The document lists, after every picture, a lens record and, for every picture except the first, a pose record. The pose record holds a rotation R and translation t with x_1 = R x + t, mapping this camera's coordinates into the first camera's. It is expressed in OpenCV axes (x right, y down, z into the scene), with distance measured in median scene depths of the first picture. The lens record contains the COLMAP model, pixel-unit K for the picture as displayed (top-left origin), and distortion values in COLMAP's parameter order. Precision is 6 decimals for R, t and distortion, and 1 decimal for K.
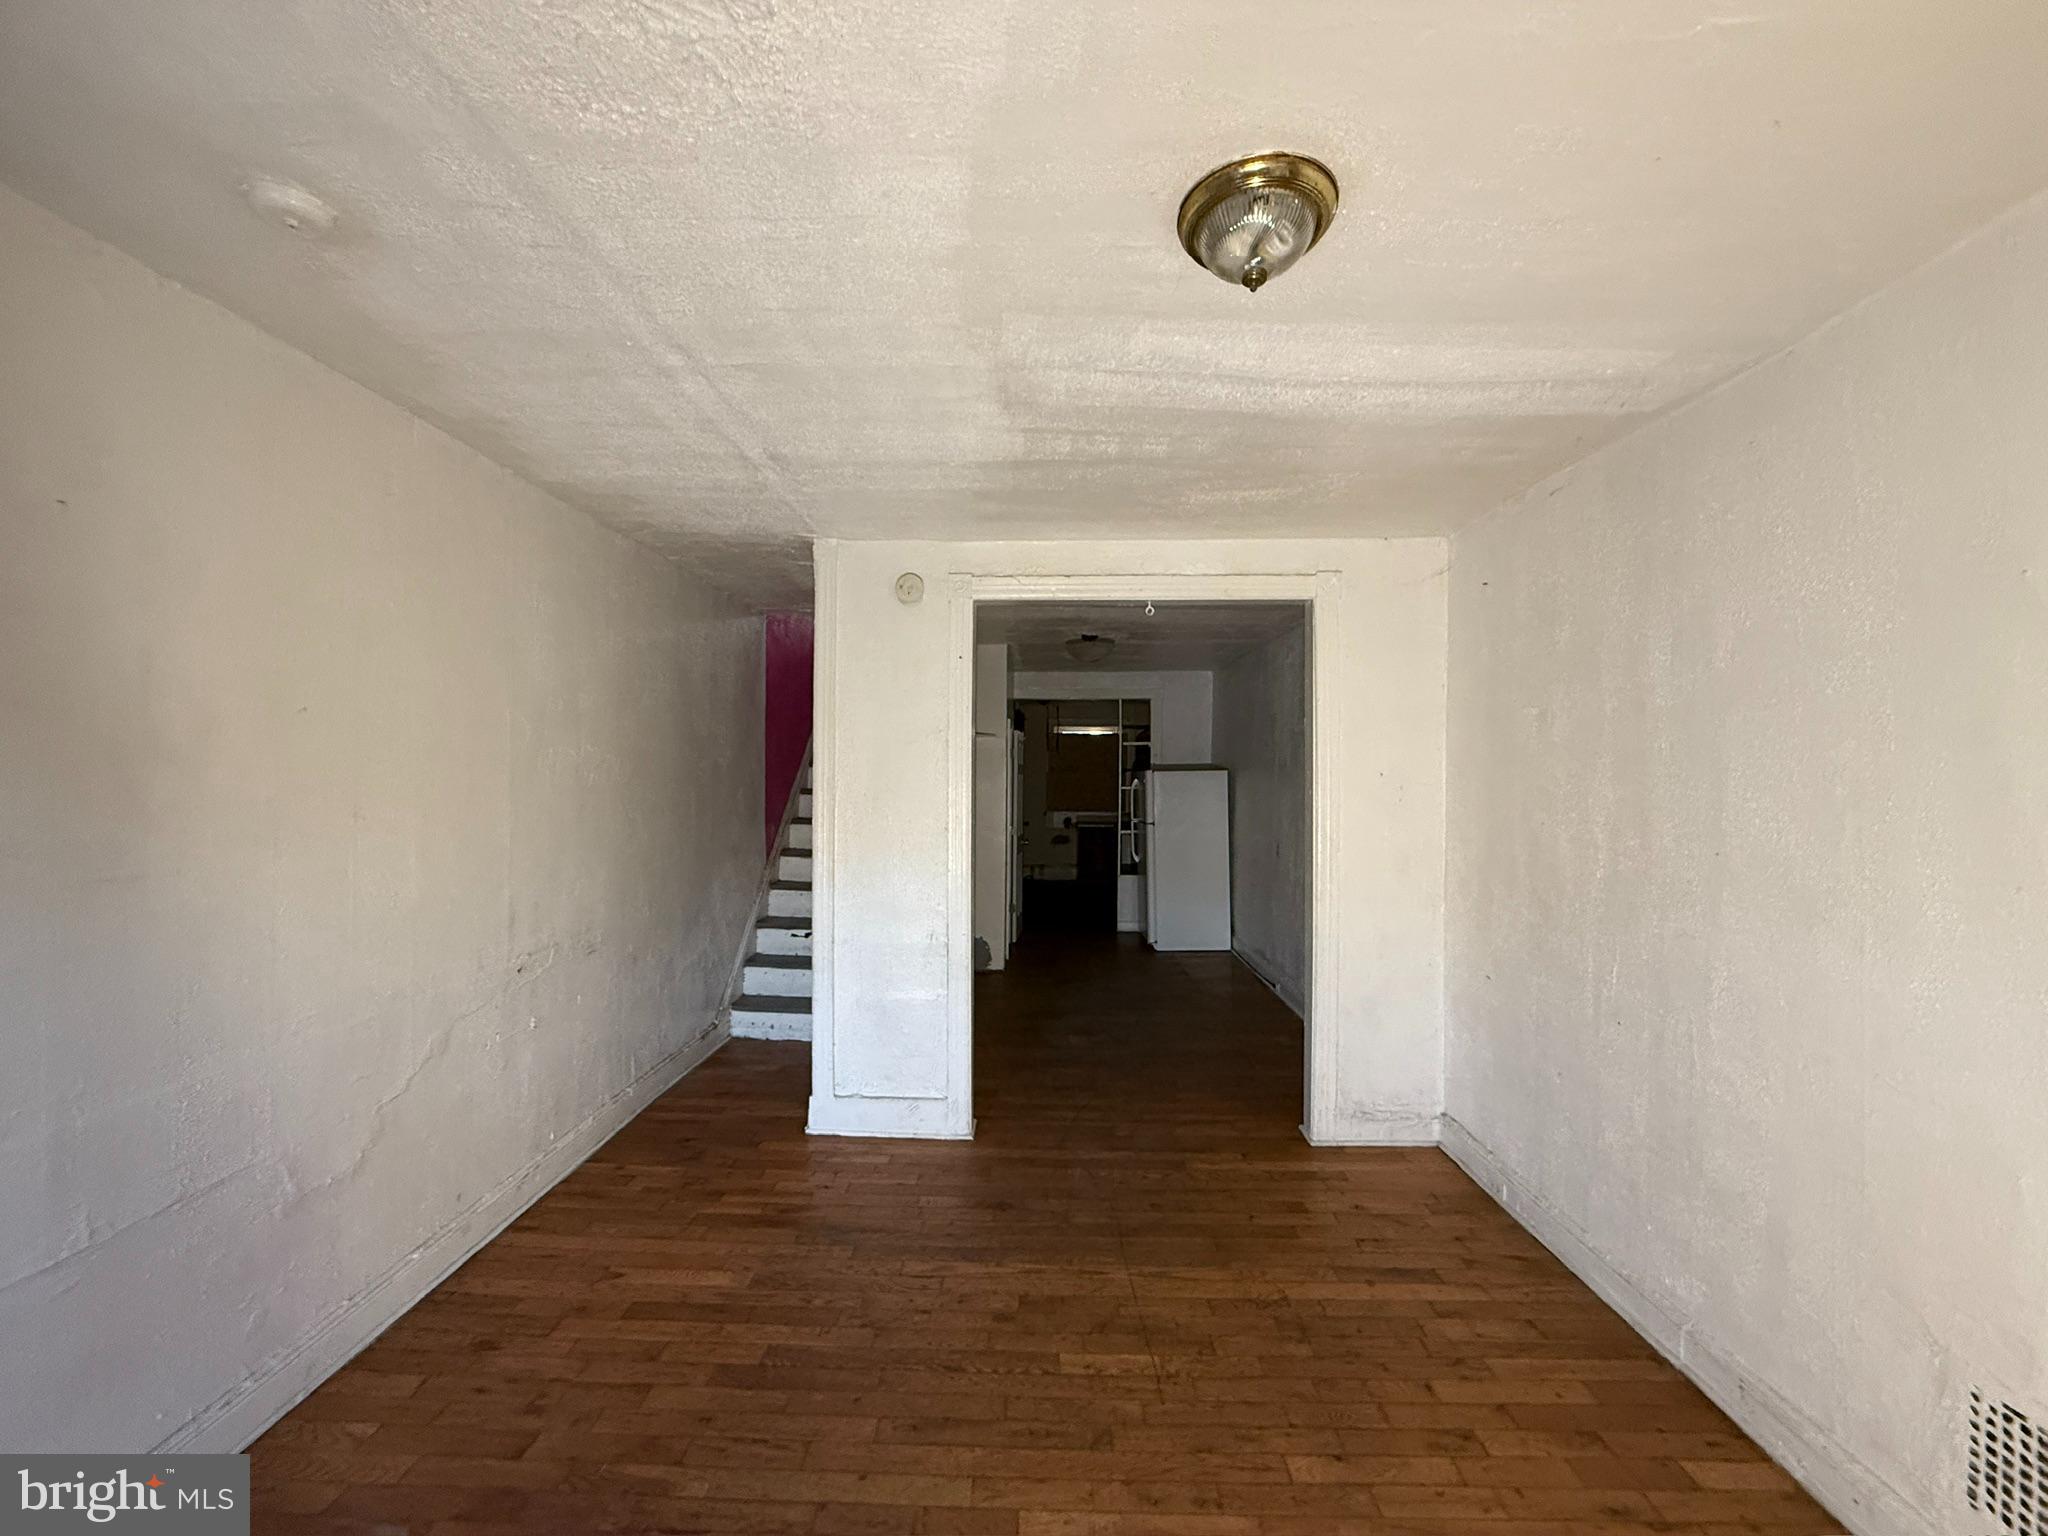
lens RADIAL K [[820.1, 0, 1024.4], [0, 820.1, 768.0], [0, 0, 1]] dist [-0.000091, 0.000004]
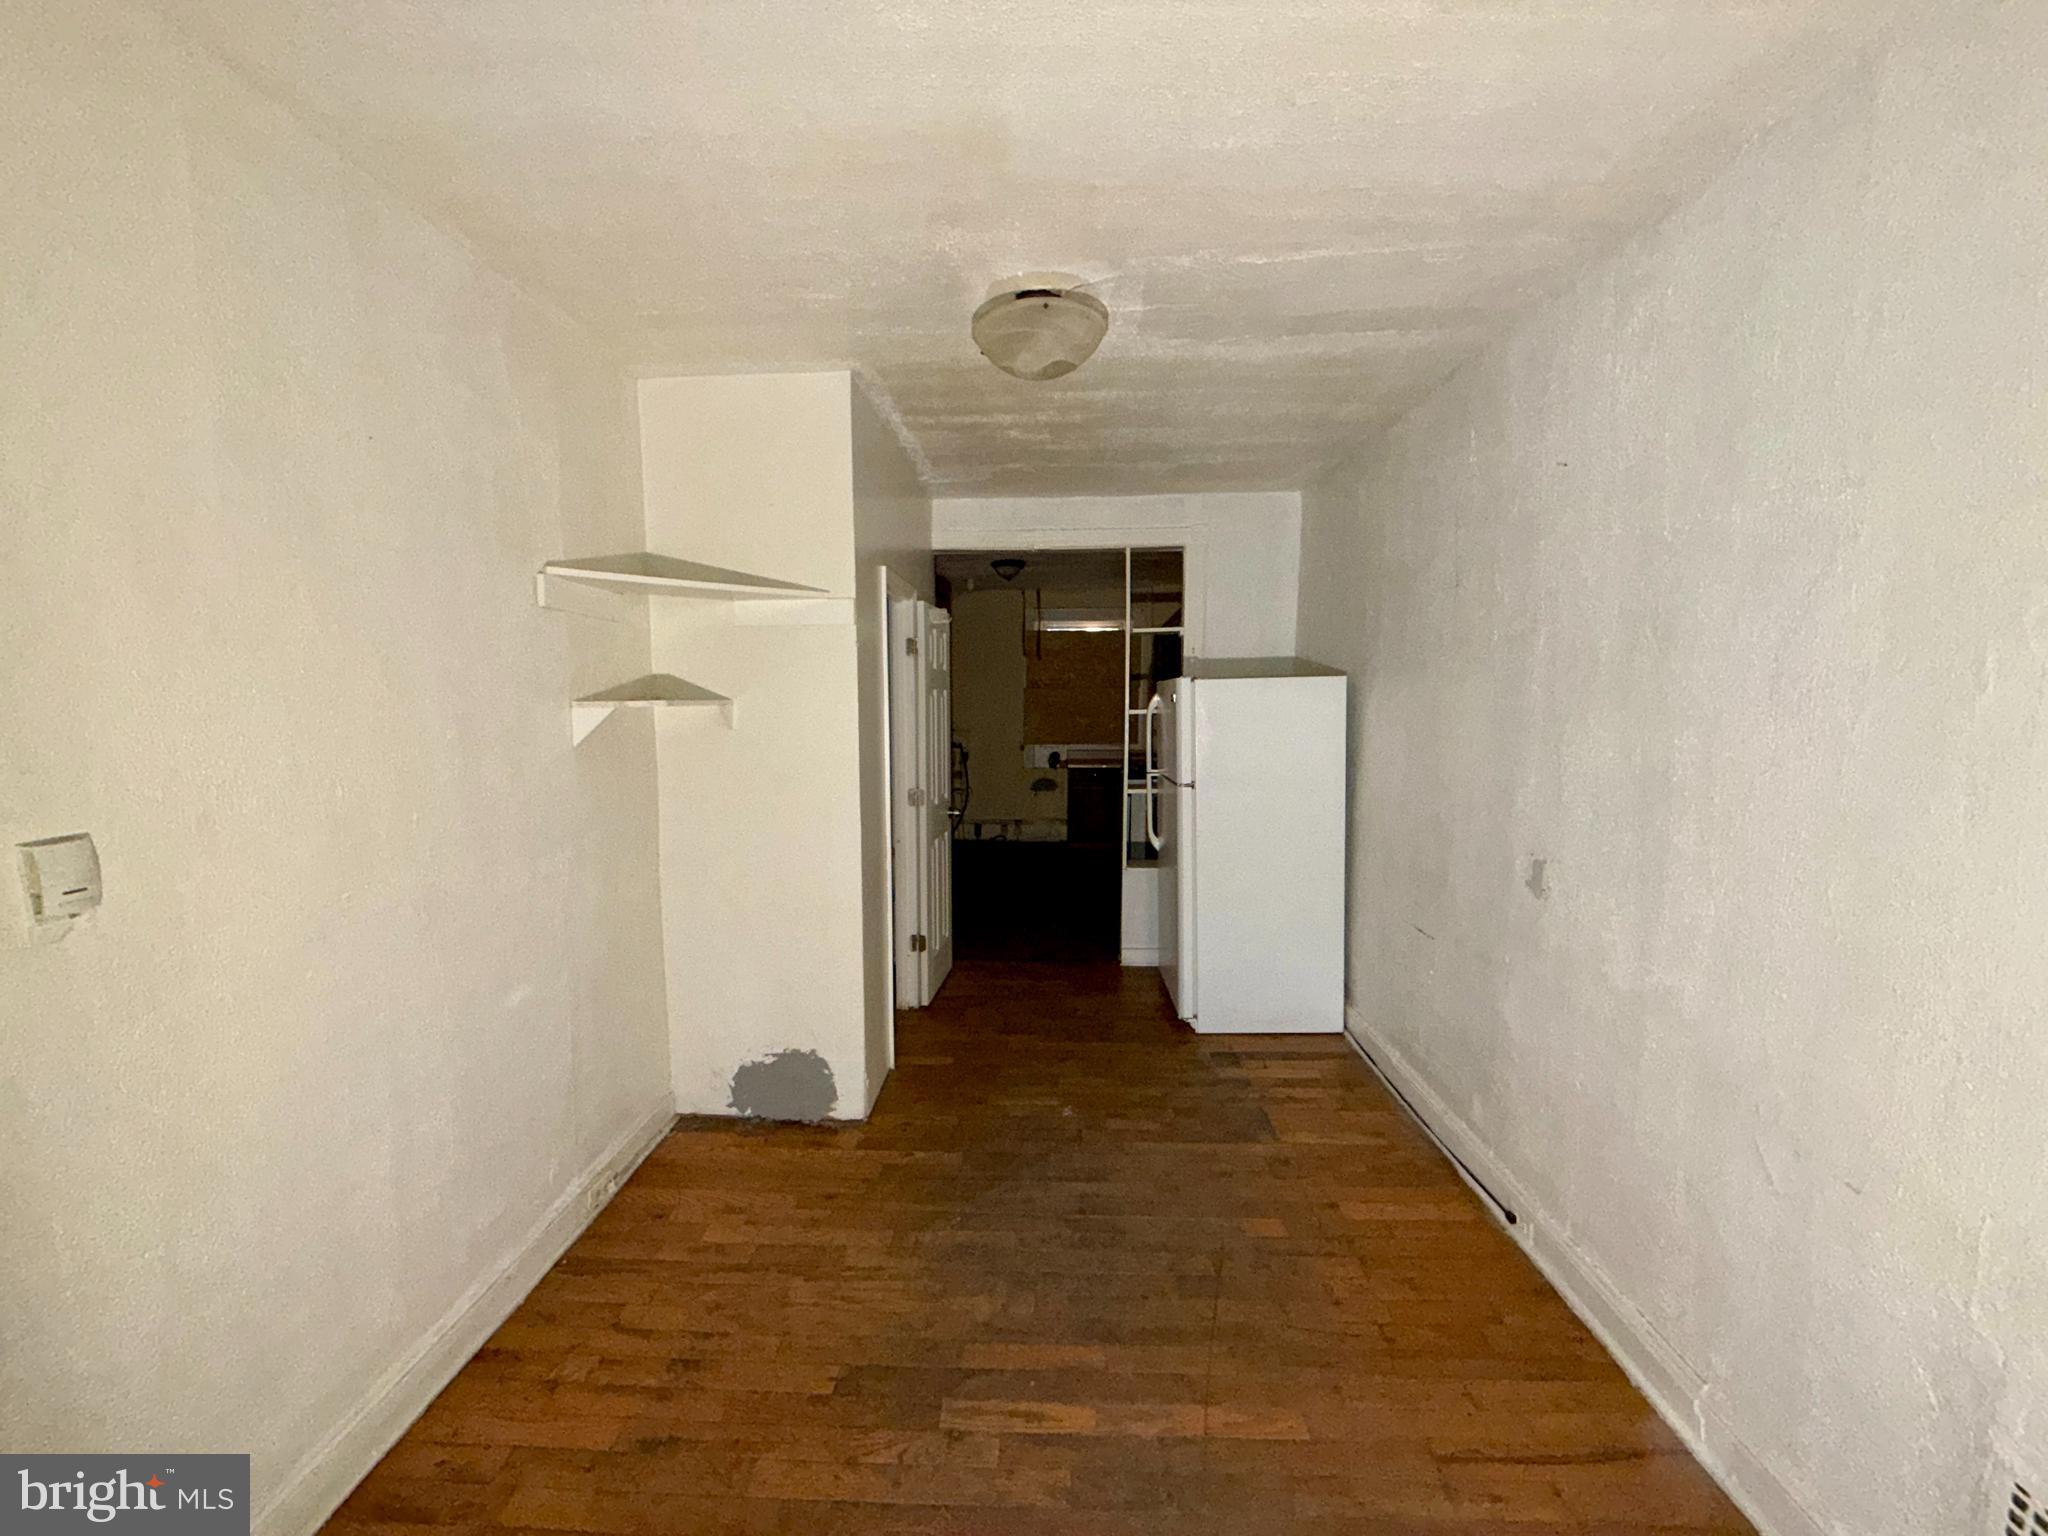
lens RADIAL K [[820.1, 0, 1020.0], [0, 820.1, 775.0], [0, 0, 1]] dist [-0.000091, 0.000004]
pose [[0.999751, -0.008903, -0.020484, 0.056777], [0.011014, 0.994374, 0.105350, 0.008090], [0.019431, -0.105549, 0.994224, 0.454514]]
